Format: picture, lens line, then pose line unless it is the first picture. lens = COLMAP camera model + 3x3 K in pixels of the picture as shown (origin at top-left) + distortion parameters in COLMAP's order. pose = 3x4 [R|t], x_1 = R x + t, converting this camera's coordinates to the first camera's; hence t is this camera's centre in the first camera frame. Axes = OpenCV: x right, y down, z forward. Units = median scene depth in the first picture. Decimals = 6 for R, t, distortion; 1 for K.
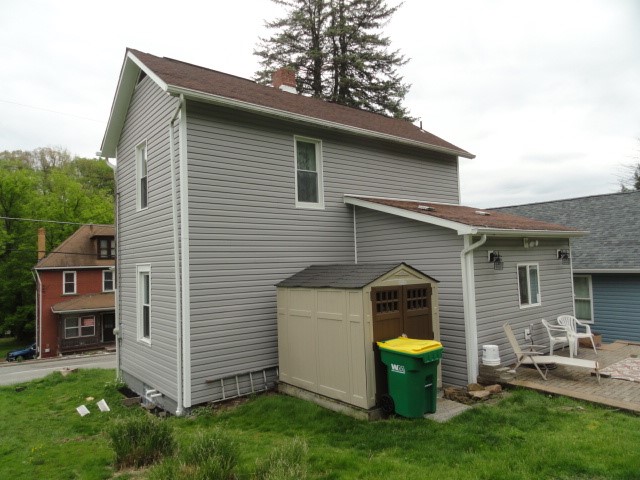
lens RADIAL K [[449.3, 0, 320.0], [0, 449.3, 240.0], [0, 0, 1]] dist [-0.006219, 0.000073]
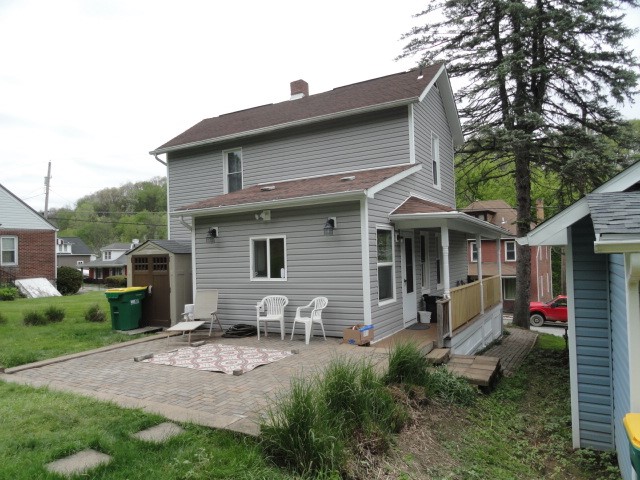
lens RADIAL K [[449.3, 0, 320.0], [0, 449.3, 240.0], [0, 0, 1]] dist [-0.006219, 0.000073]
pose [[0.371160, -0.010456, -0.928510, 1.395672], [0.073880, 0.997099, 0.018304, 0.049542], [0.925625, -0.075392, 0.370856, 0.732186]]
